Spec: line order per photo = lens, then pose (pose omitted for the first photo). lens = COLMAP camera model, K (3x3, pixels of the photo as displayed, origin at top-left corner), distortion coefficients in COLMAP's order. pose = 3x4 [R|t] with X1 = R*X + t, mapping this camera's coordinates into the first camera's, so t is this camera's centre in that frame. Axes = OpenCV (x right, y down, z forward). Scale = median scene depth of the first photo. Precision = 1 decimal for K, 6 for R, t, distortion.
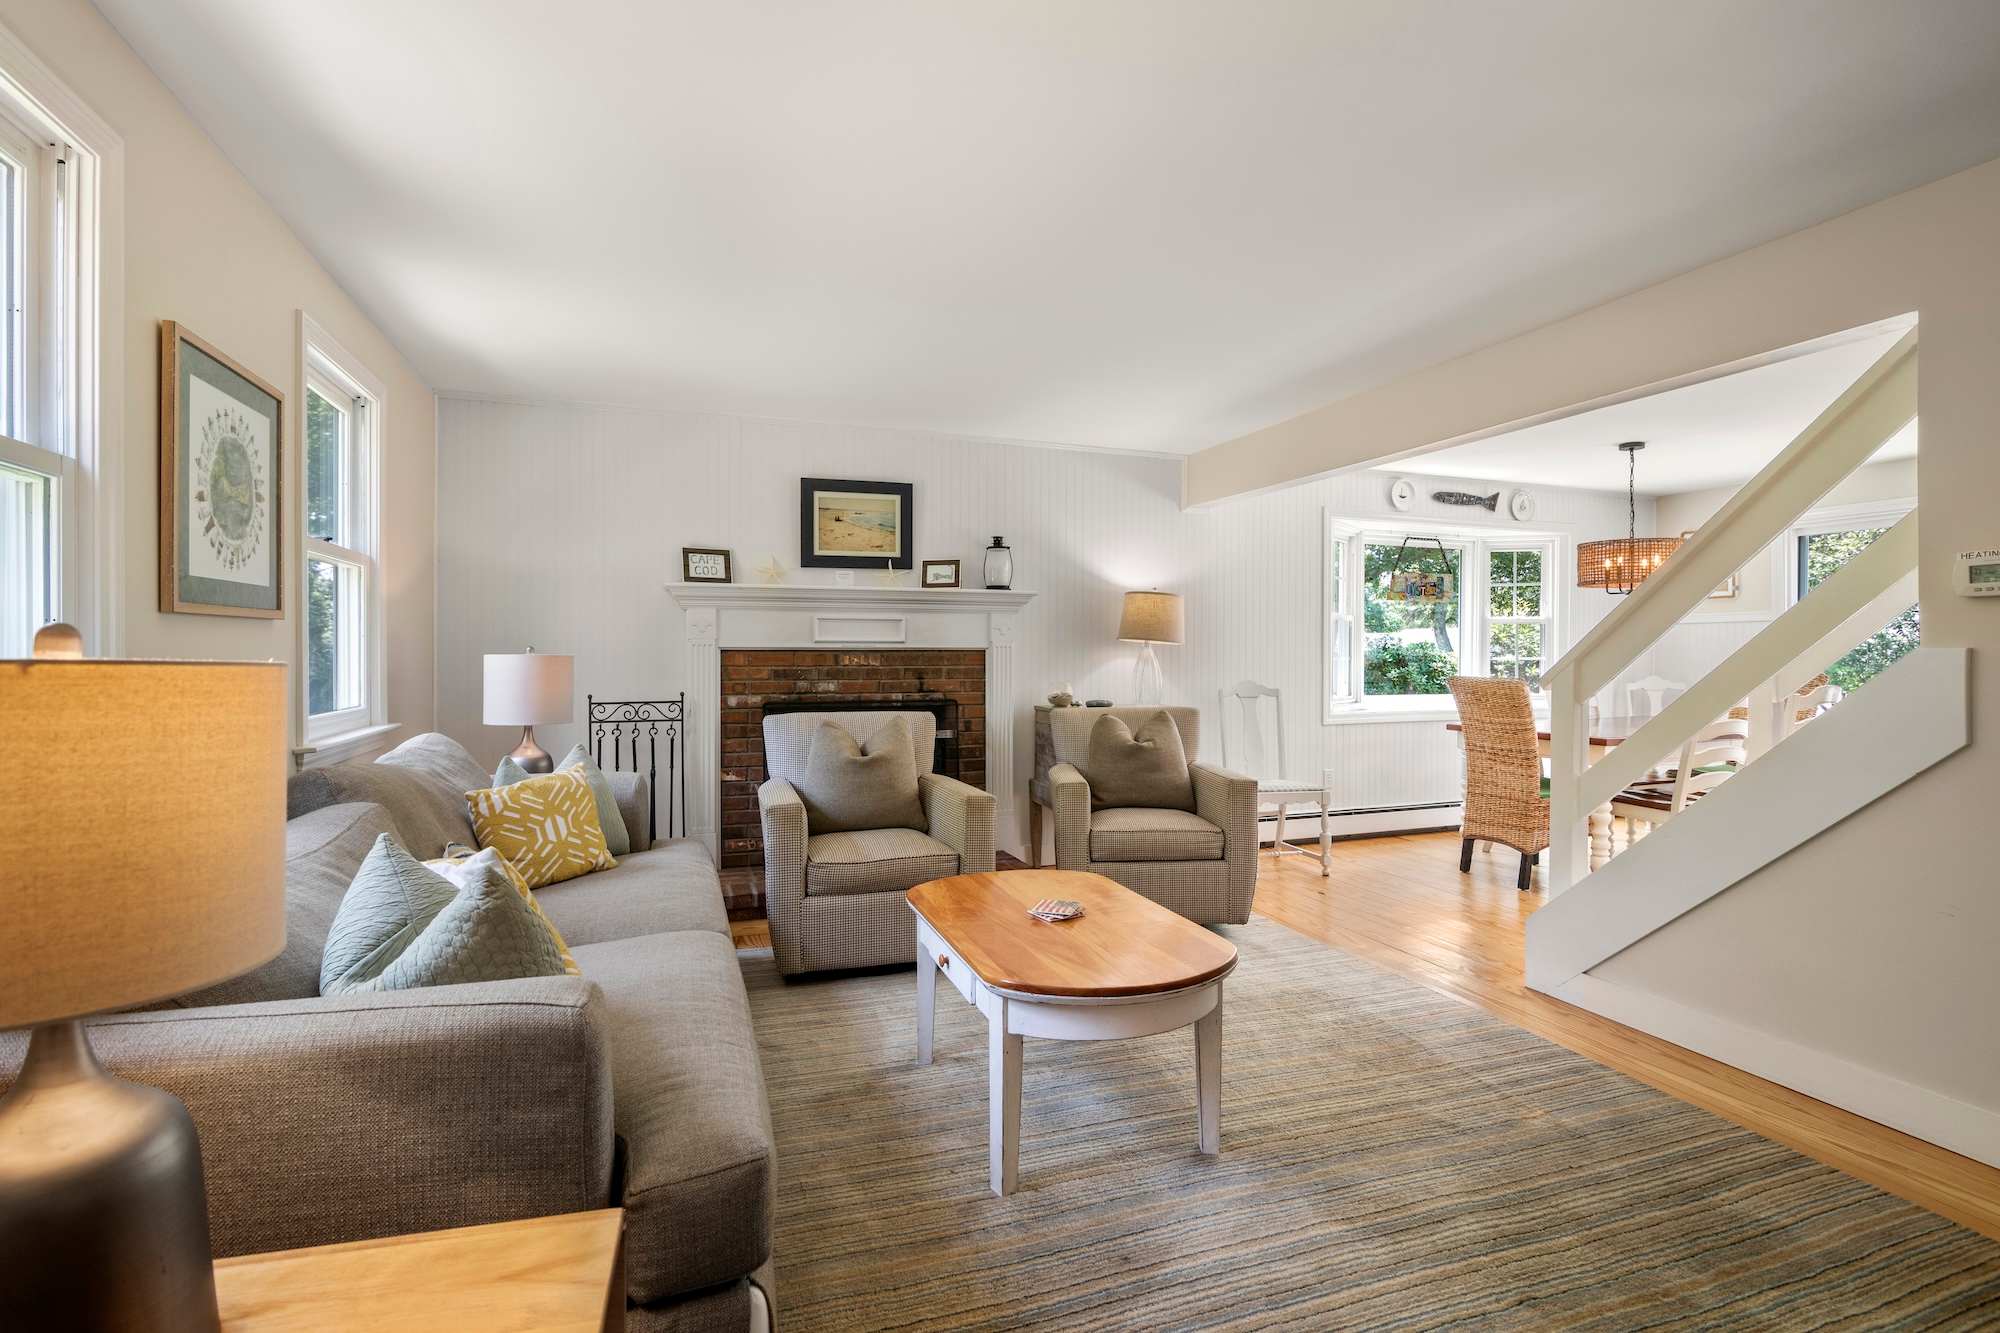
lens RADIAL K [[926.3, 0, 1000.0], [0, 926.3, 666.5], [0, 0, 1]] dist [-0.019690, 0.001071]
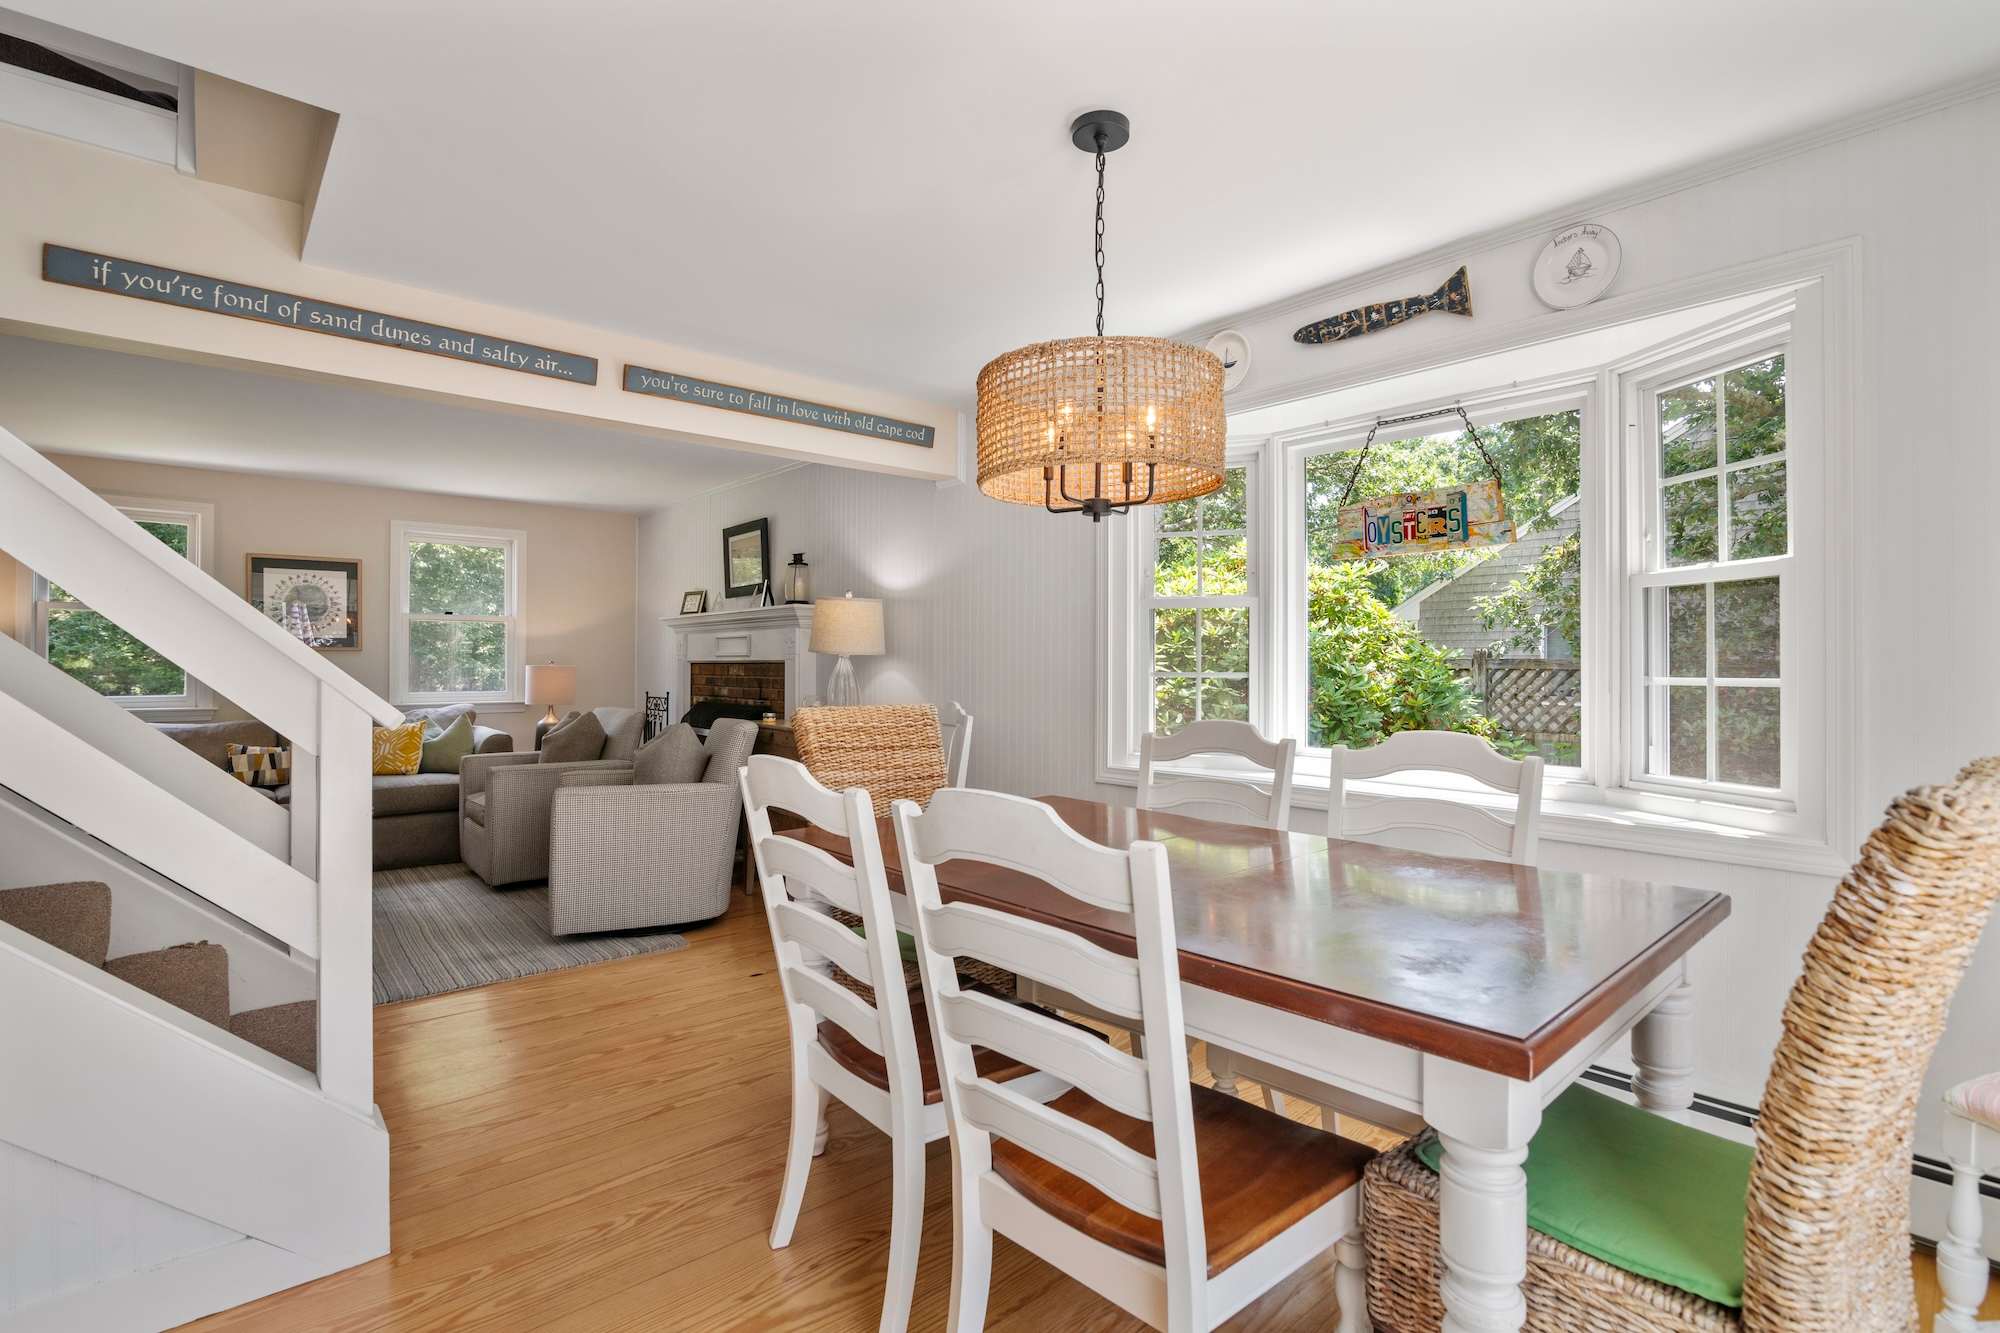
lens RADIAL K [[926.3, 0, 1000.0], [0, 926.3, 666.5], [0, 0, 1]] dist [-0.019690, 0.001071]
pose [[0.368129, -0.001240, -0.929774, 1.124934], [-0.014845, 0.999864, -0.007211, -0.008499], [0.929656, 0.016457, 0.368060, 0.883834]]
